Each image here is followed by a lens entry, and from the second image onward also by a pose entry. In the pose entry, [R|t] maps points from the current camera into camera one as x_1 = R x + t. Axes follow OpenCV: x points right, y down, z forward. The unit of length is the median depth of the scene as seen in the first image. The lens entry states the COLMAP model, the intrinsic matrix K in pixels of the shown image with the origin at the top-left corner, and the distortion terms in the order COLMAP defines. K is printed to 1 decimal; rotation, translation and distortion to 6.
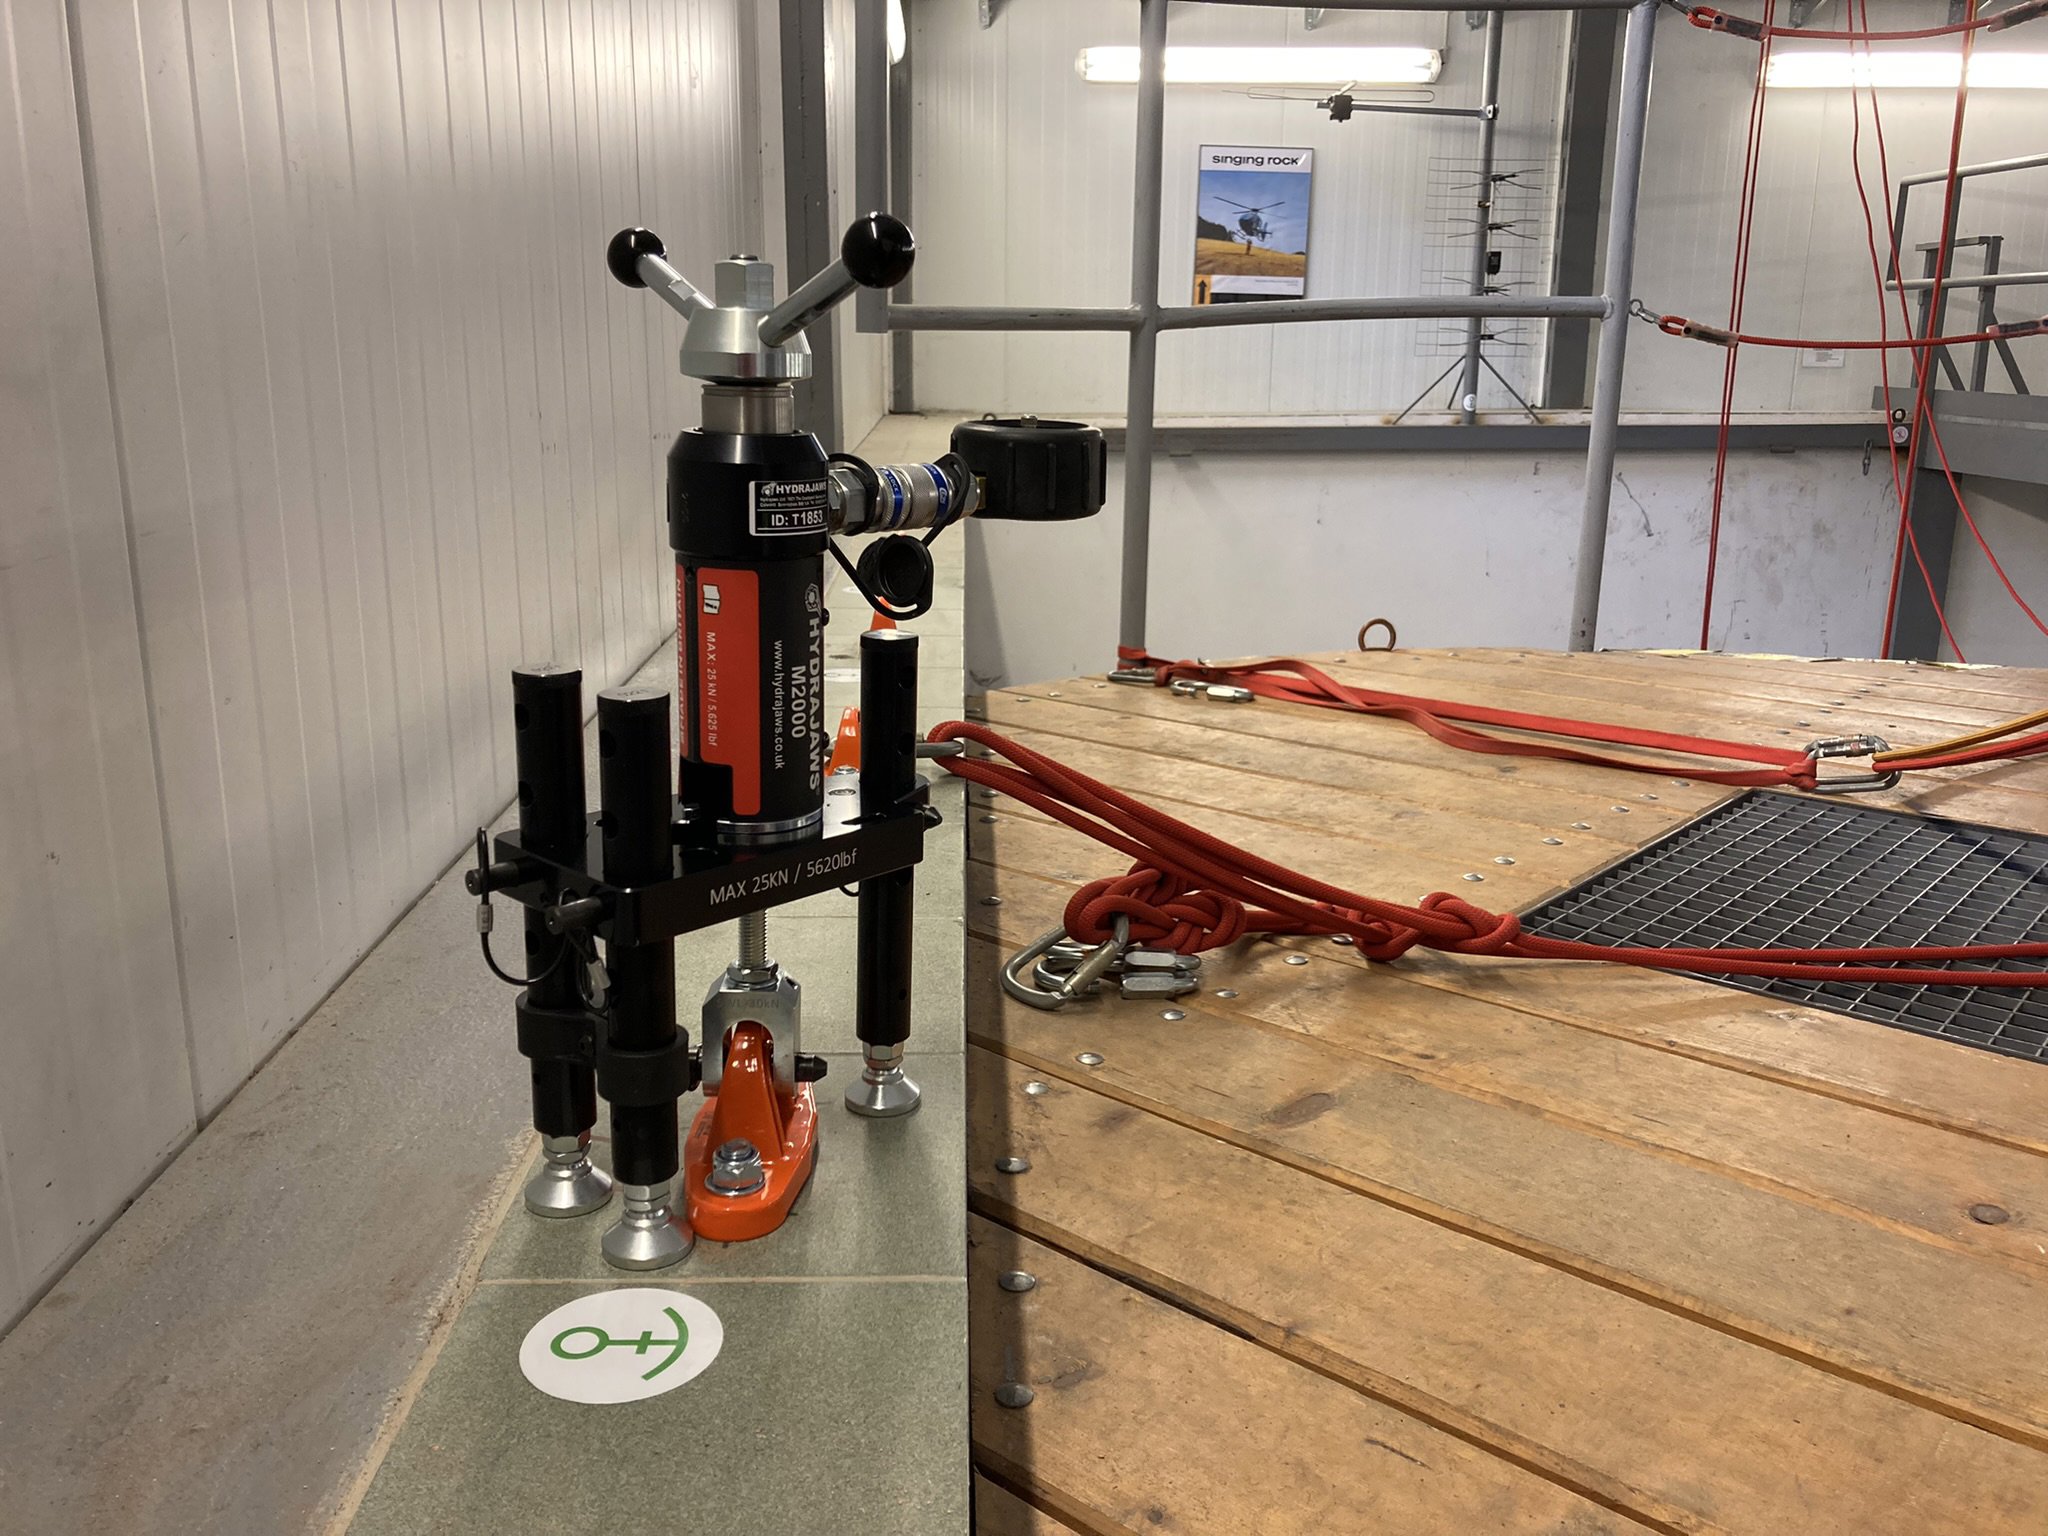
lens RADIAL K [[1705.0, 0, 1024.0], [0, 1705.0, 768.0], [0, 0, 1]] dist [0.029337, -0.007520]
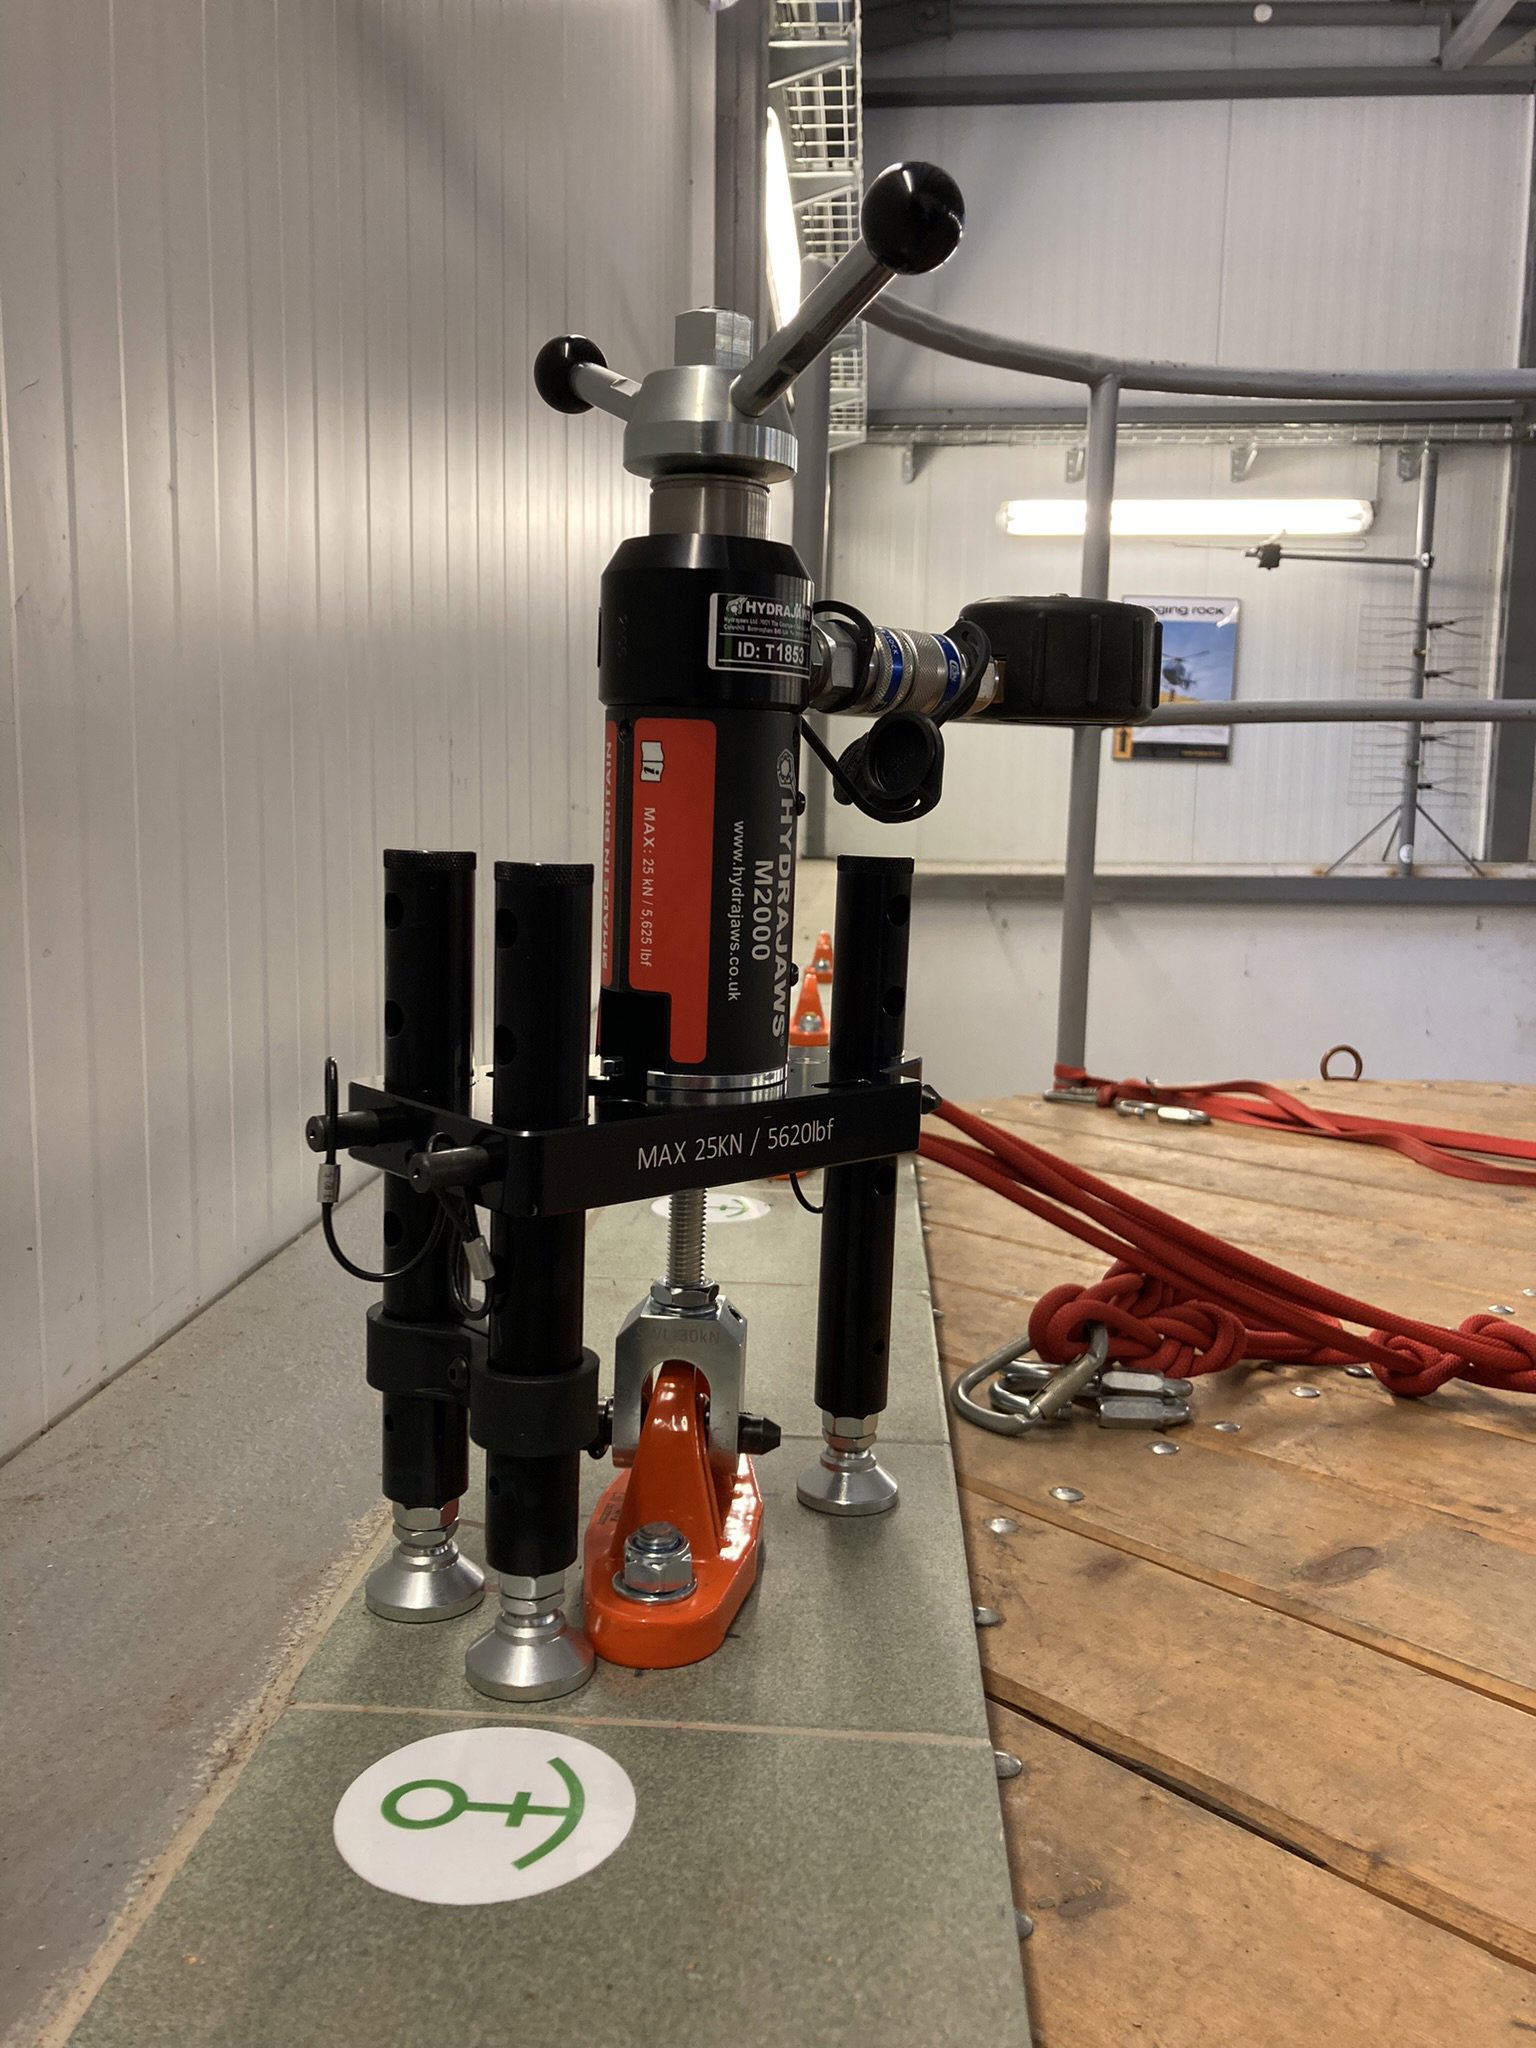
lens RADIAL K [[1745.1, 0, 768.0], [0, 1745.1, 1024.0], [0, 0, 1]] dist [0.000057, 0.051651]
pose [[0.995426, 0.016758, -0.094052, -0.041017], [-0.027578, 0.992988, -0.114956, 0.066331], [0.091466, 0.117024, 0.988908, 0.185061]]
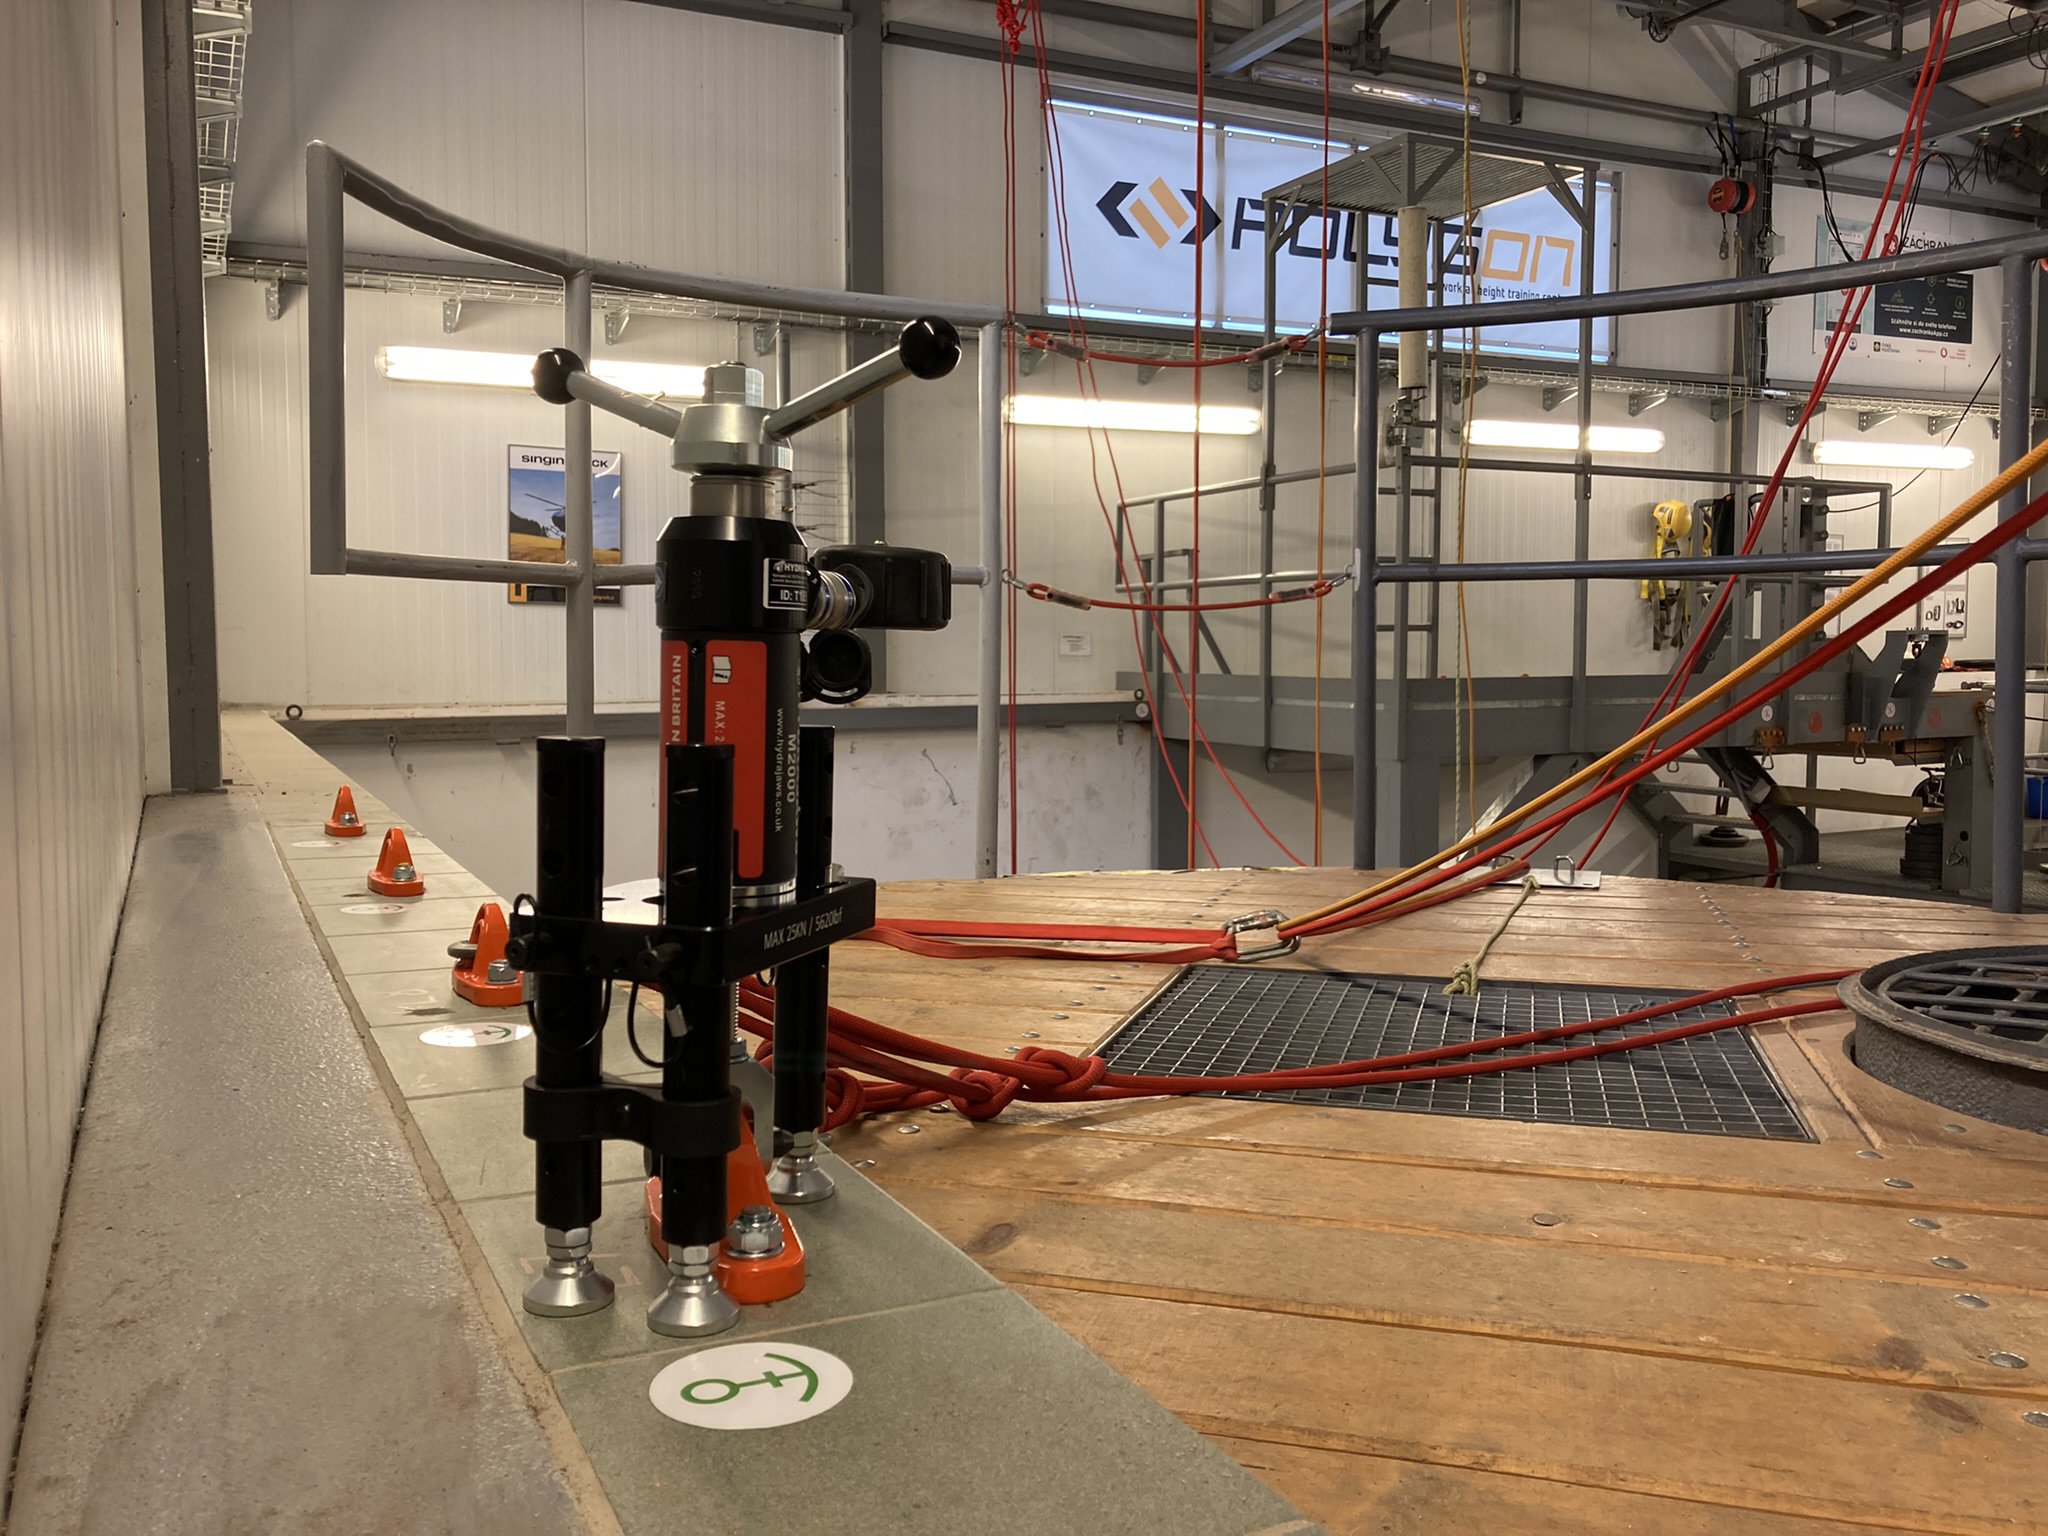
lens RADIAL K [[1676.4, 0, 1088.0], [0, 1676.4, 740.9], [0, 0, 1]] dist [0.024056, 0.005649]
pose [[0.904753, -0.033547, 0.424614, -0.283028], [0.110525, 0.981237, -0.157980, 0.090359], [-0.411348, 0.189863, 0.891485, -0.010080]]
